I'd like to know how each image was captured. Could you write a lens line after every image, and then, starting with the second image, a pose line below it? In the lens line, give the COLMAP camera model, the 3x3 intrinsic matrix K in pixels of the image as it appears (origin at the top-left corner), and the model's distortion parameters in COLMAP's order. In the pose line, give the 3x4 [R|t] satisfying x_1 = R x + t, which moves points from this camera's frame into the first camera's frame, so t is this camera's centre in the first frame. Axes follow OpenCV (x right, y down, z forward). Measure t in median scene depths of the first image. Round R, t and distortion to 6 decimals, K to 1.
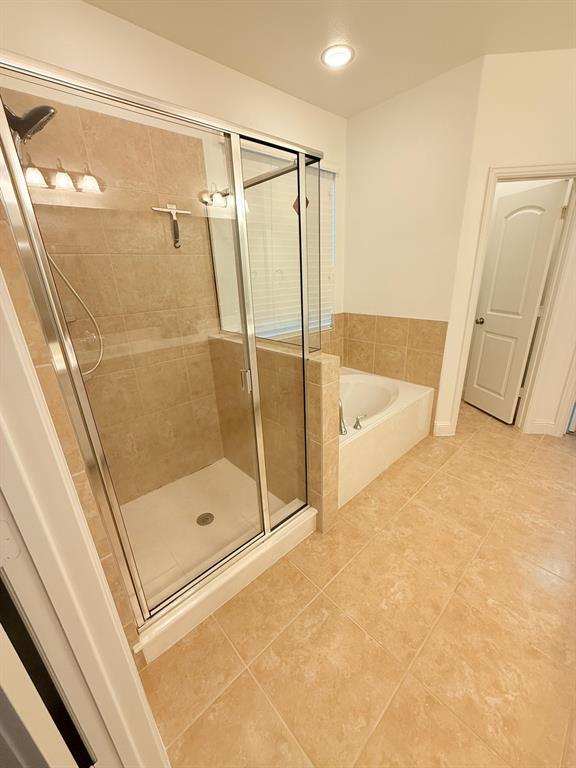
lens RADIAL K [[308.1, 0, 285.6], [0, 308.1, 382.8], [0, 0, 1]] dist [0.002546, -0.000037]
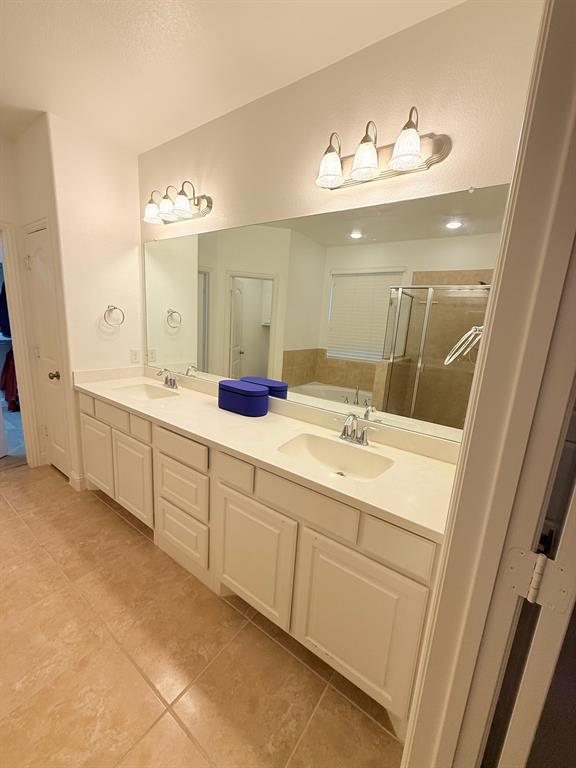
lens RADIAL K [[308.1, 0, 284.5], [0, 308.1, 385.2], [0, 0, 1]] dist [0.002546, -0.000037]
pose [[-0.207172, -0.174967, 0.962531, -0.187244], [0.280437, 0.931966, 0.229771, -0.064909], [-0.937249, 0.317531, -0.144010, 0.186614]]
